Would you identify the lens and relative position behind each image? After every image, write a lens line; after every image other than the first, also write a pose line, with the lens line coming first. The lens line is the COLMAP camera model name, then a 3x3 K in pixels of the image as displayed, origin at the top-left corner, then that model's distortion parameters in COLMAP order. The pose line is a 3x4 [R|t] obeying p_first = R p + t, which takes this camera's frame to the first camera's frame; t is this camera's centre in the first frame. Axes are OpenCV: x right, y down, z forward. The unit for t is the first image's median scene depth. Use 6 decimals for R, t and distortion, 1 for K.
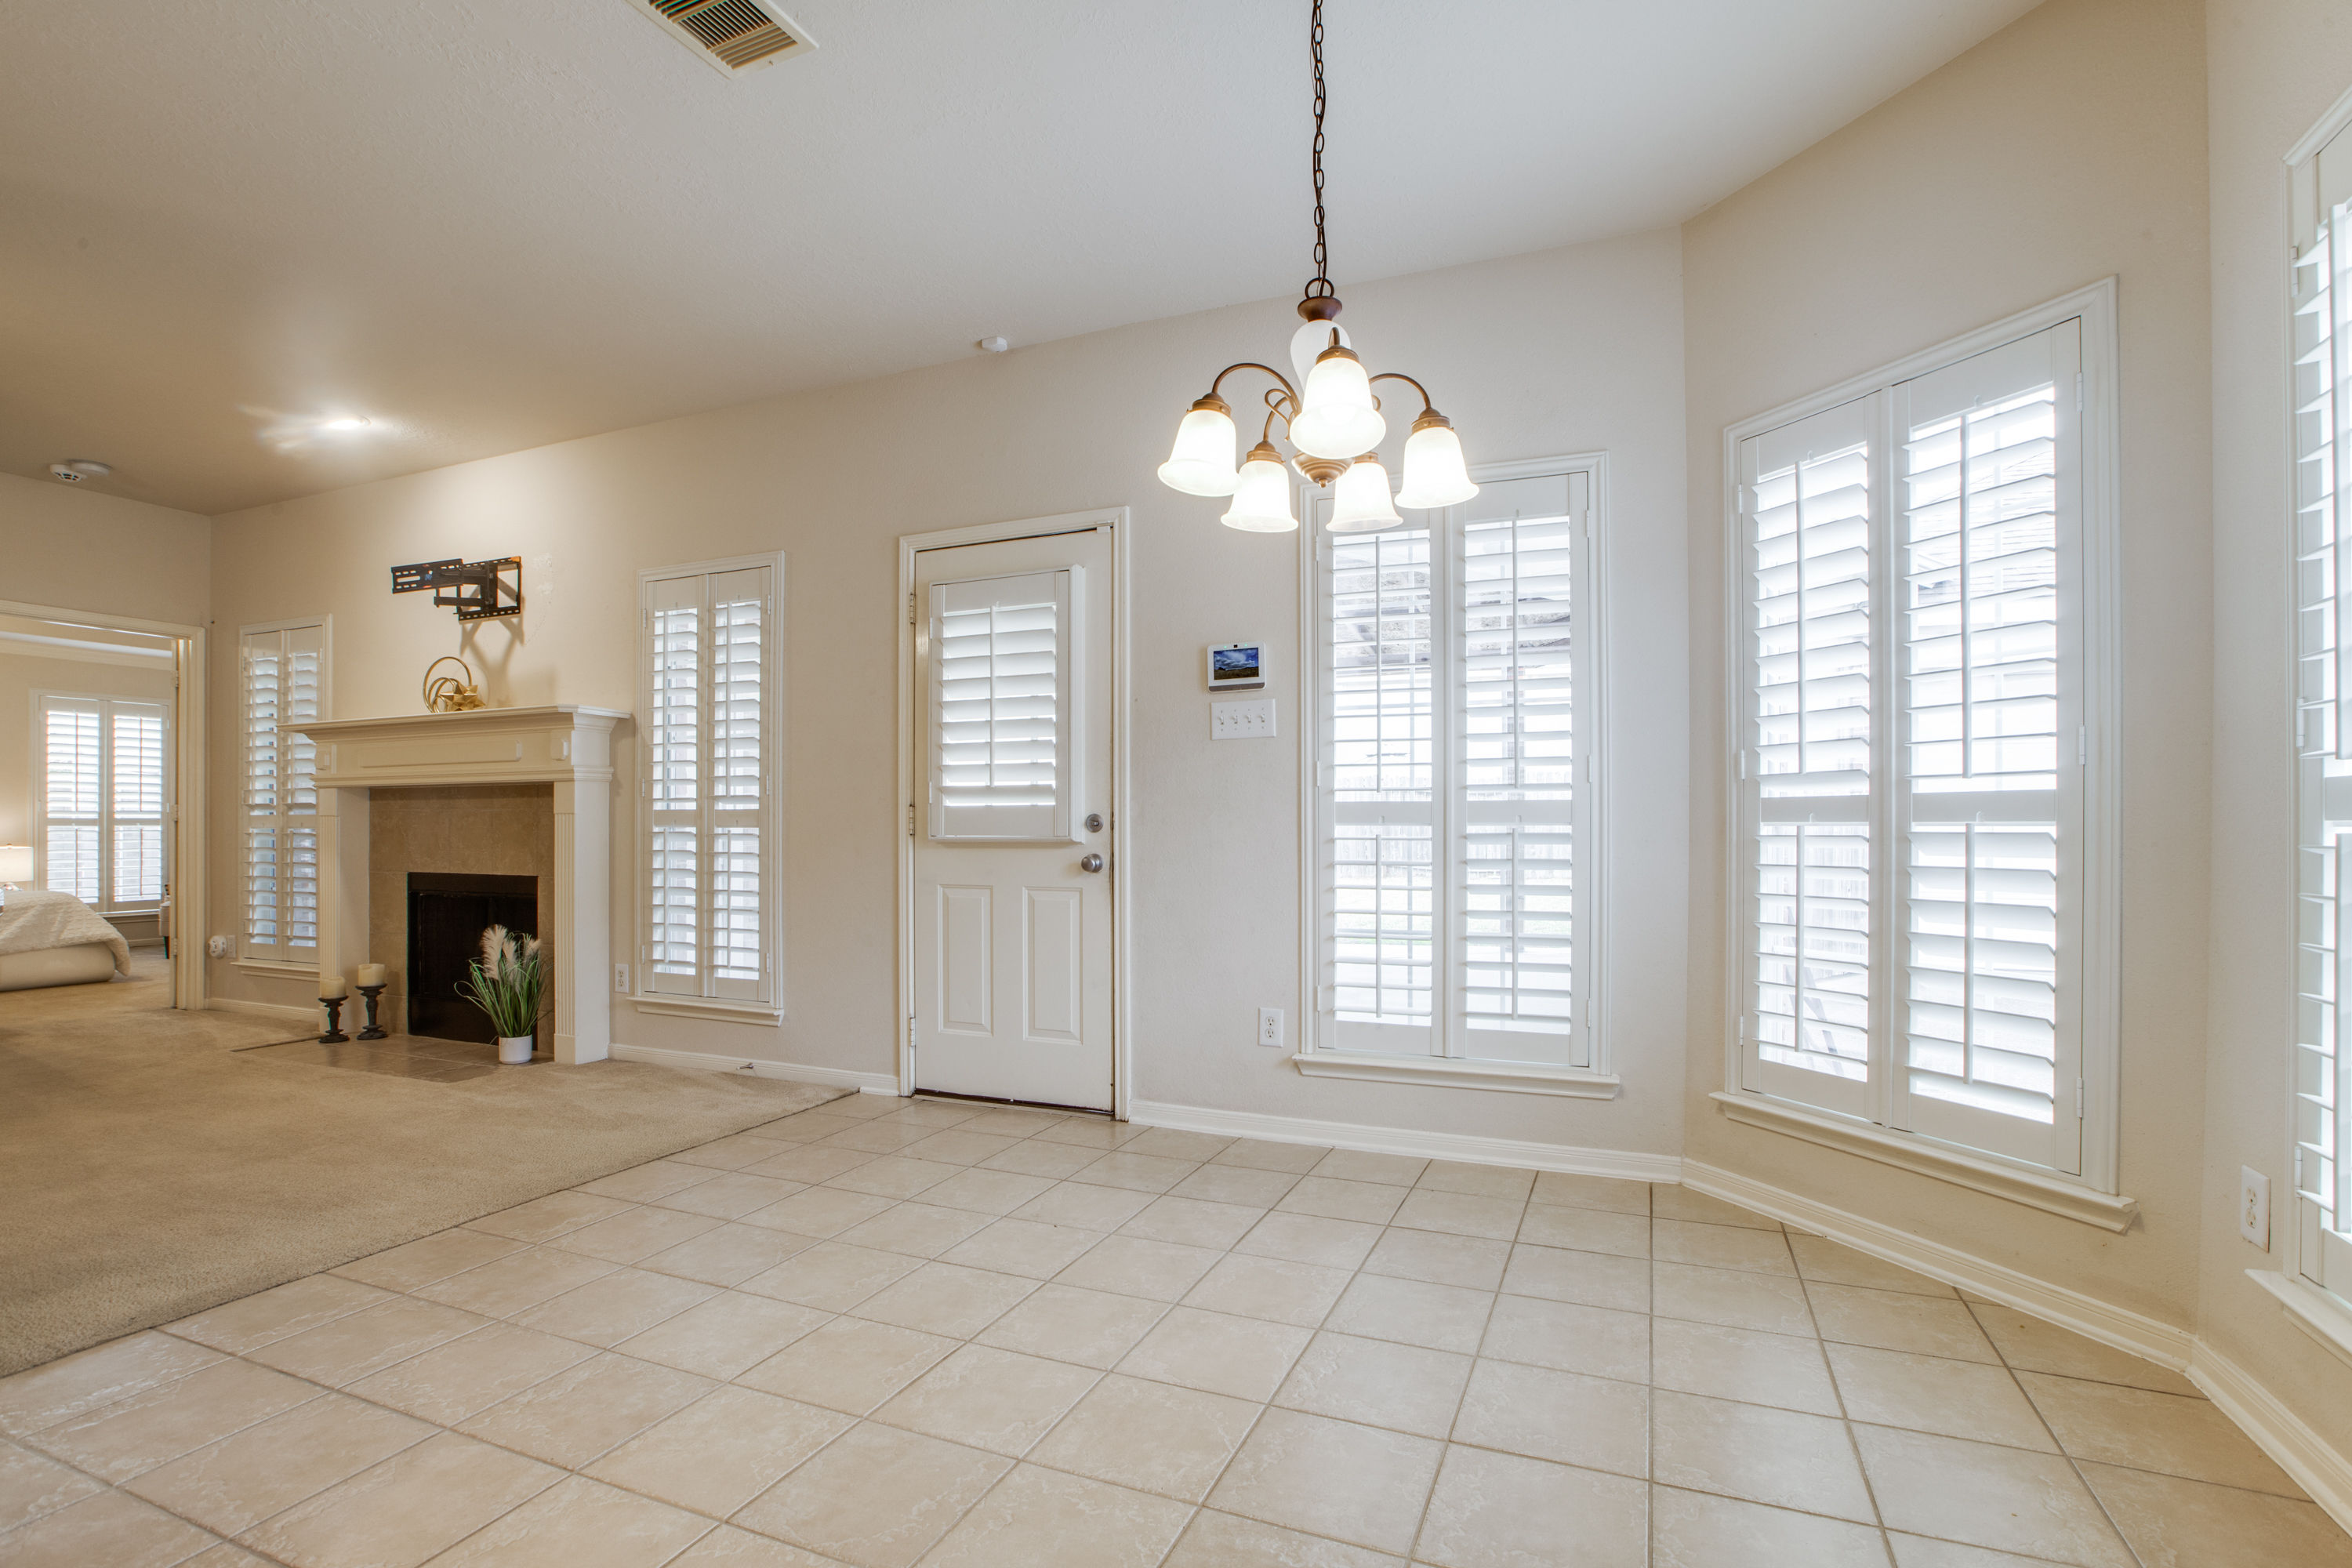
lens RADIAL K [[1055.1, 0, 1174.6], [0, 1055.1, 810.5], [0, 0, 1]] dist [-0.074863, 0.039719]
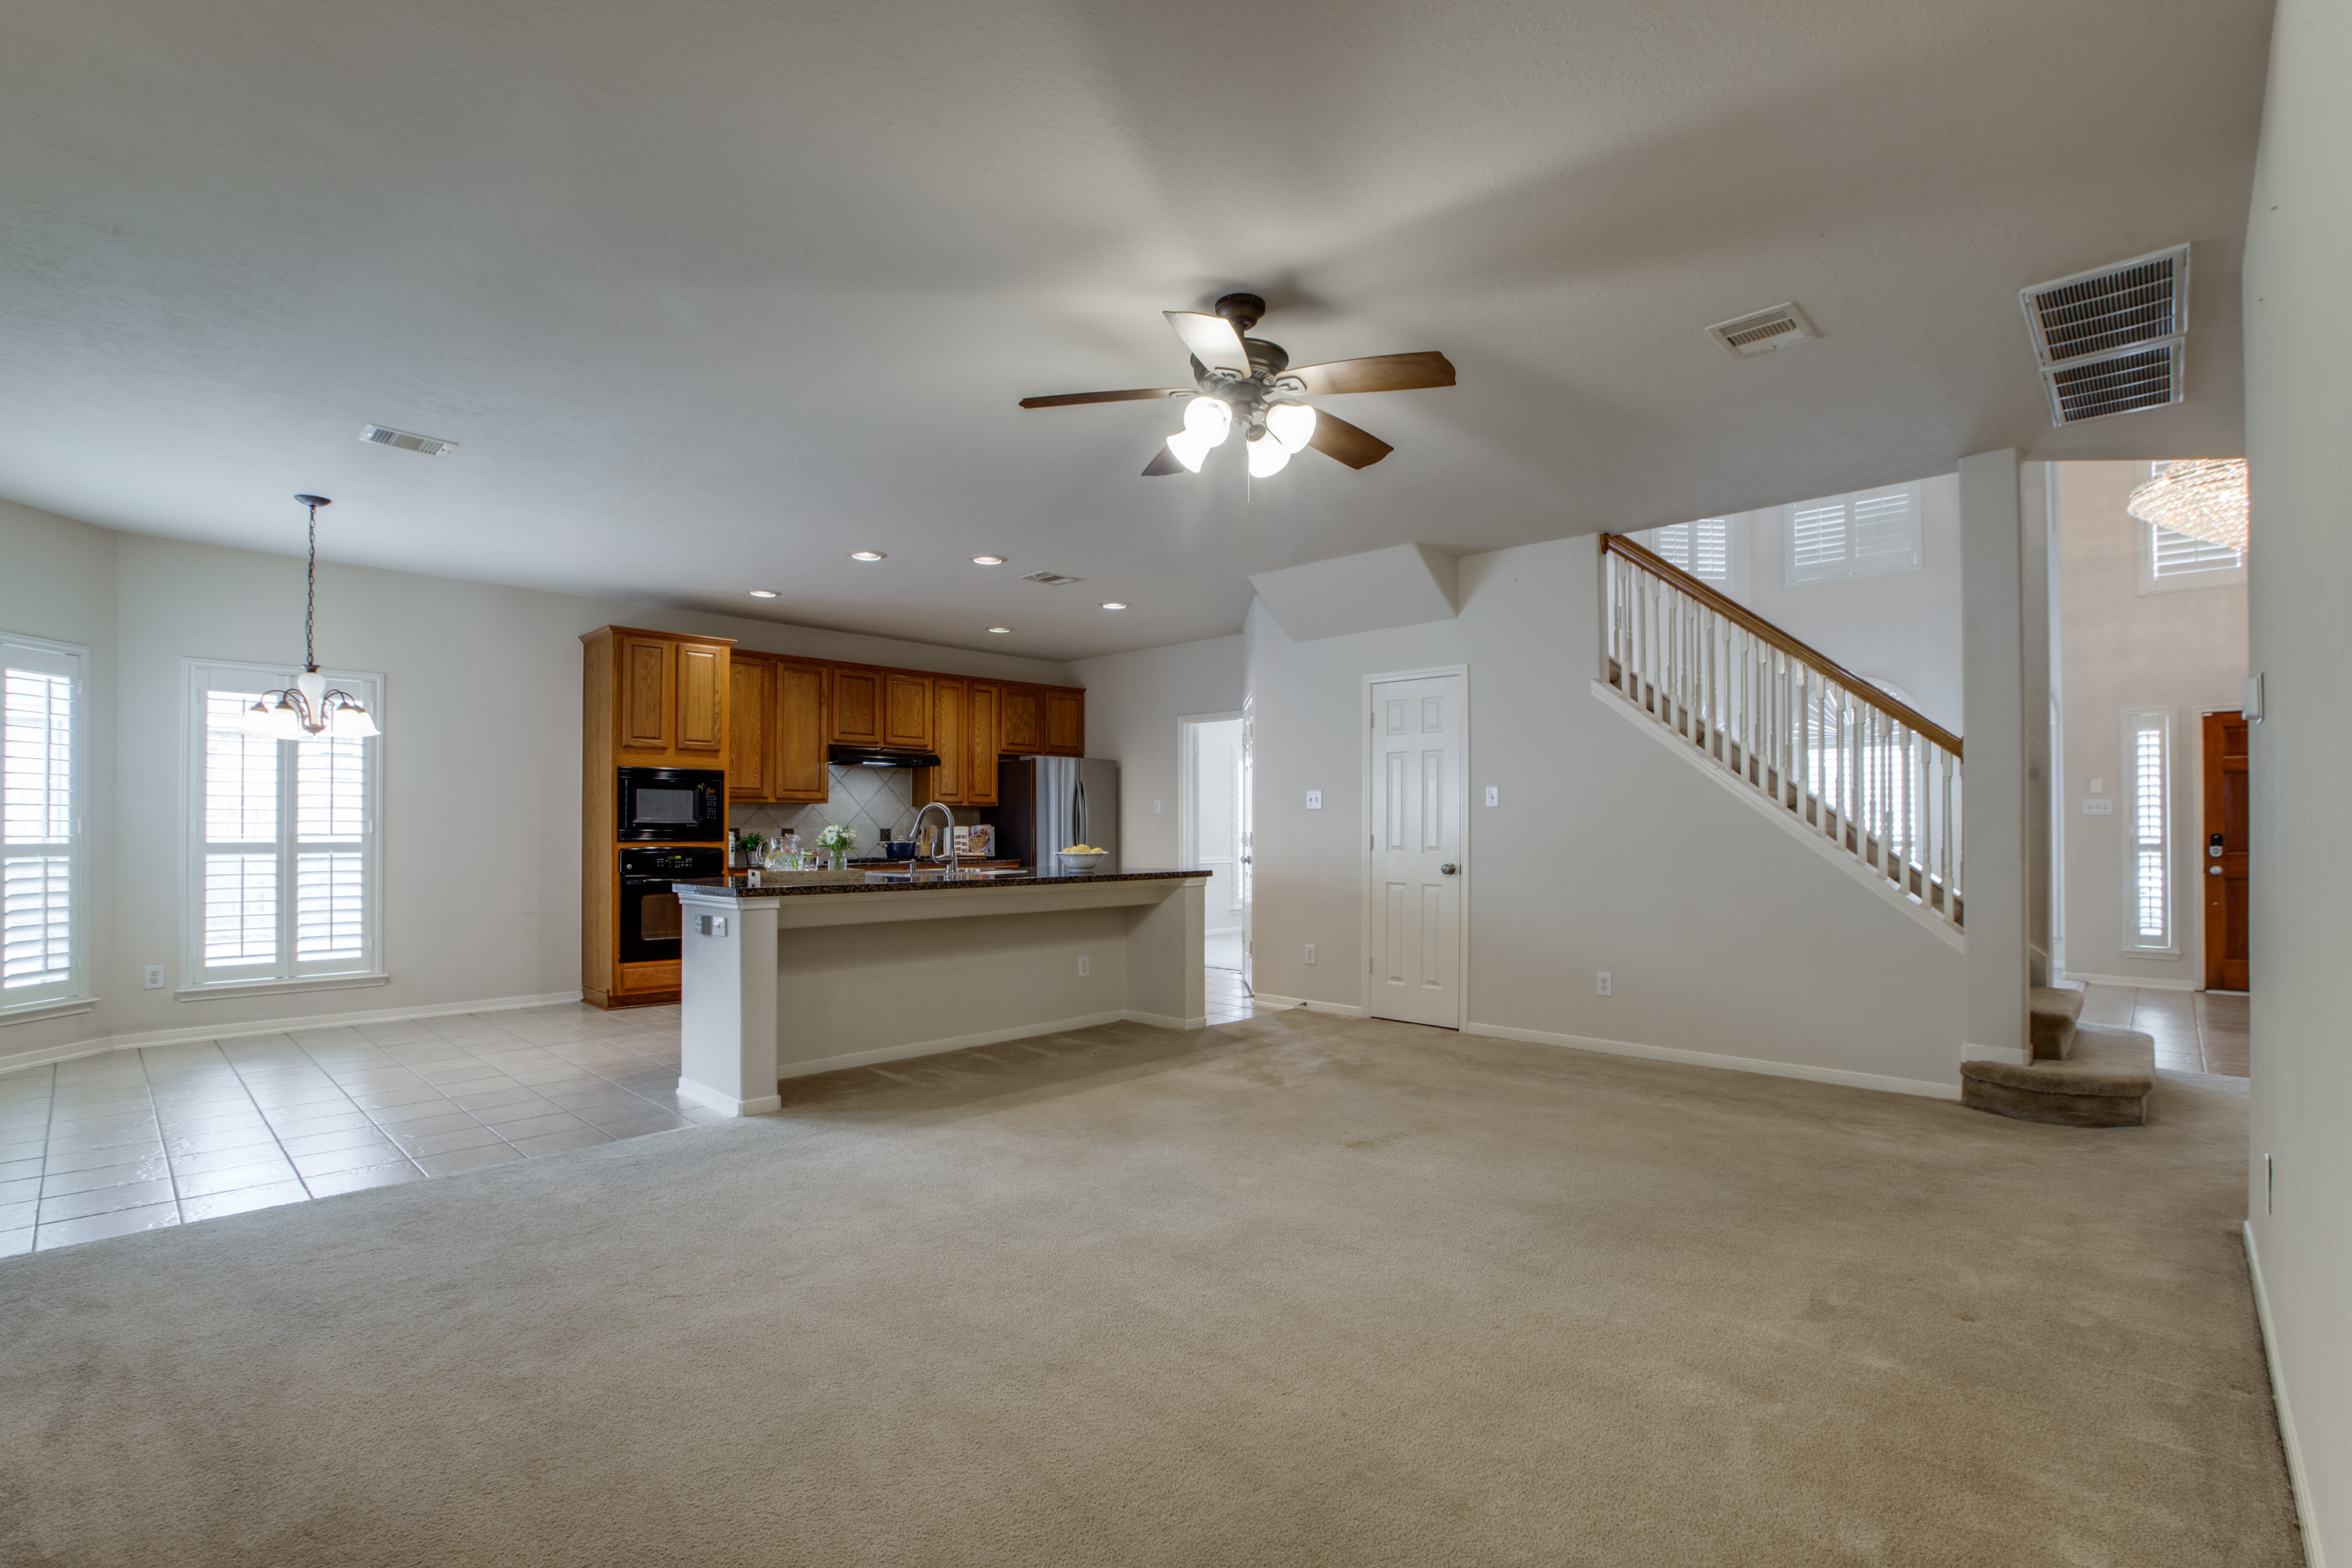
lens RADIAL K [[1055.1, 0, 1174.6], [0, 1055.1, 810.5], [0, 0, 1]] dist [-0.074863, 0.039719]
pose [[-0.932493, 0.001714, 0.361185, -1.681266], [-0.001999, 0.999949, -0.009907, -0.050809], [-0.361184, -0.009960, -0.932442, 1.870941]]
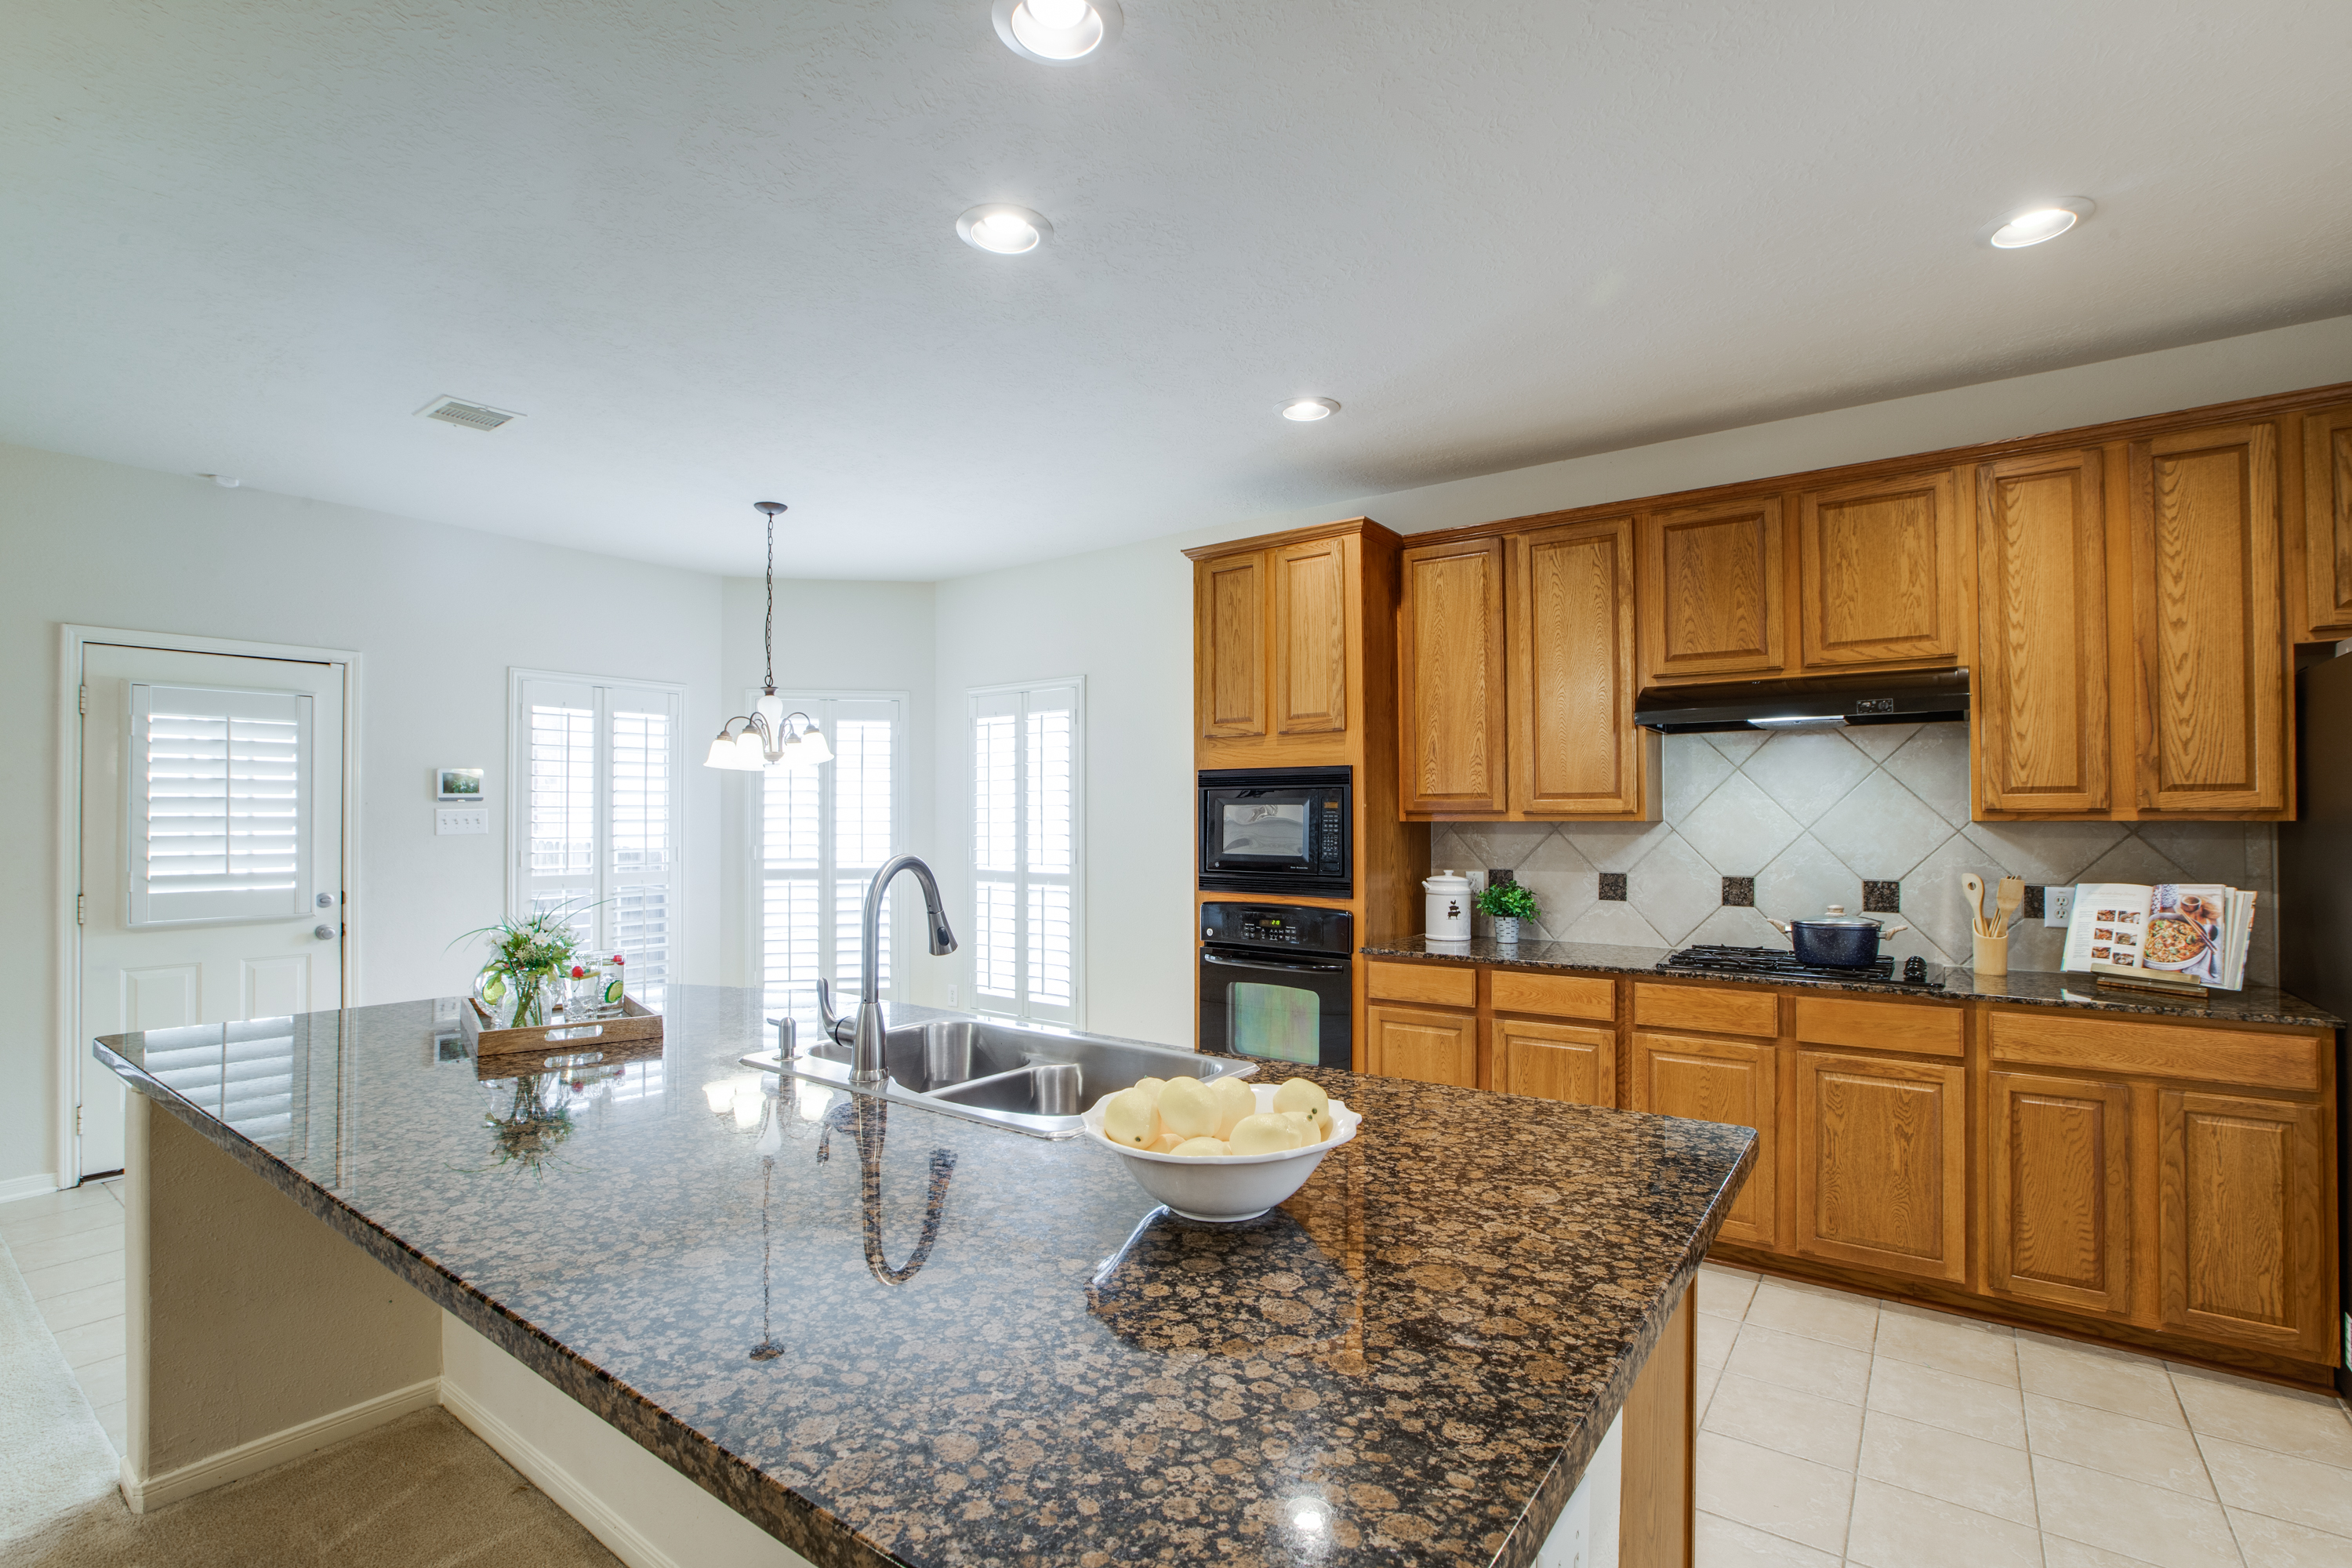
lens RADIAL K [[1055.1, 0, 1174.6], [0, 1055.1, 810.5], [0, 0, 1]] dist [-0.074863, 0.039719]
pose [[0.251509, 0.013235, 0.967764, -1.115822], [-0.003376, 0.999912, -0.012798, -0.091831], [-0.967849, -0.000048, 0.251532, -0.311572]]
